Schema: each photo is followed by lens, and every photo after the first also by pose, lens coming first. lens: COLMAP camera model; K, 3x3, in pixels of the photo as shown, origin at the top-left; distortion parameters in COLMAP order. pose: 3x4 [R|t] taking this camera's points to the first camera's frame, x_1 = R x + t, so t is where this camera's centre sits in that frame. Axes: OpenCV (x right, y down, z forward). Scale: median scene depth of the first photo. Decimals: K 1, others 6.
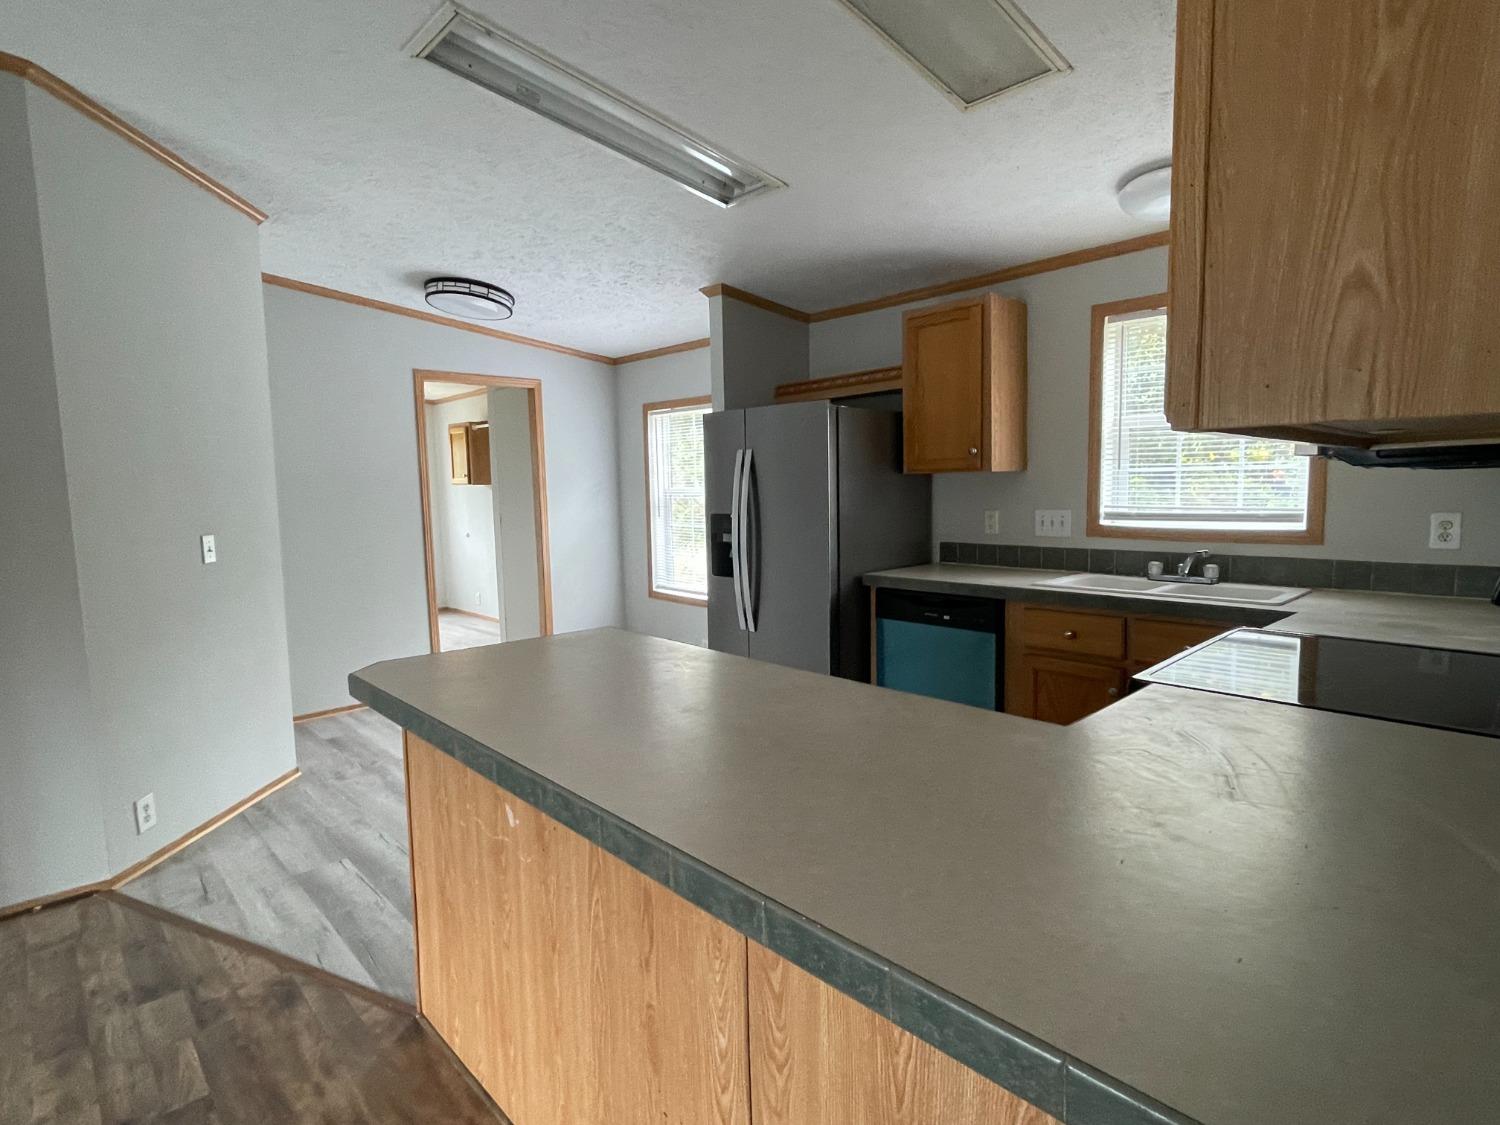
lens RADIAL K [[775.5, 0, 750.0], [0, 775.5, 562.5], [0, 0, 1]] dist [0.003600, 0.001225]
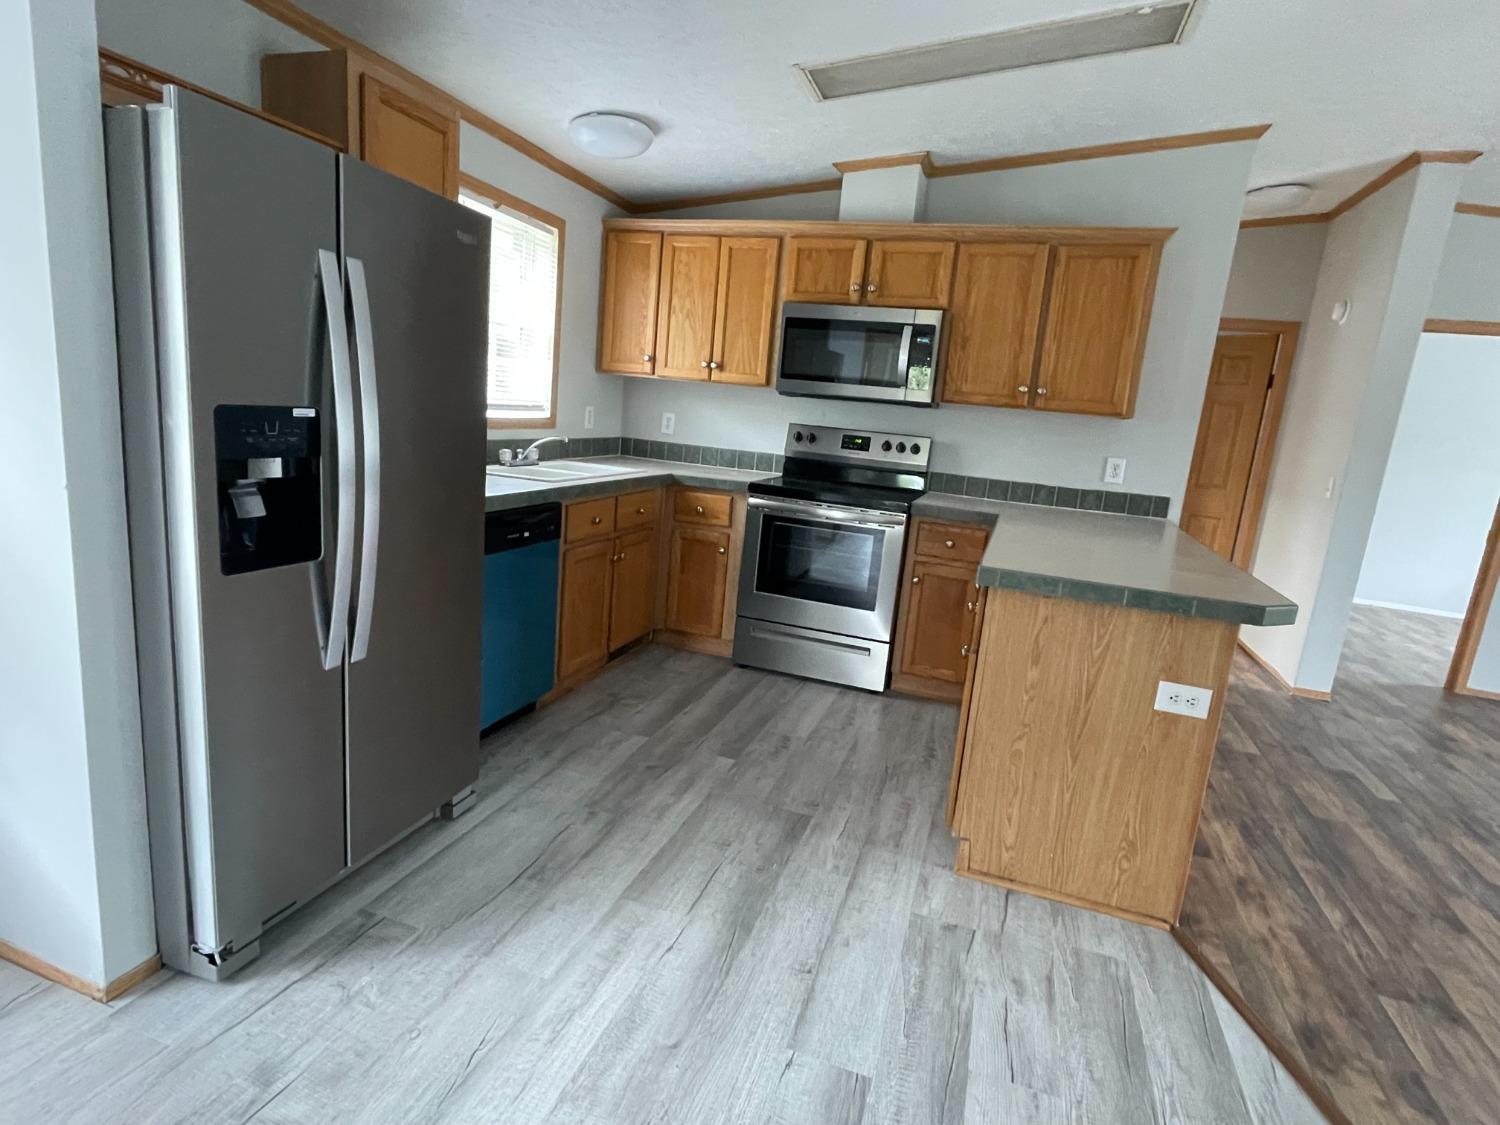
lens RADIAL K [[775.5, 0, 750.0], [0, 775.5, 562.5], [0, 0, 1]] dist [0.003600, 0.001225]
pose [[-0.456685, -0.198968, 0.867093, -0.864909], [0.004196, 0.974176, 0.225750, -0.128407], [-0.889618, 0.106736, -0.444057, 1.703997]]
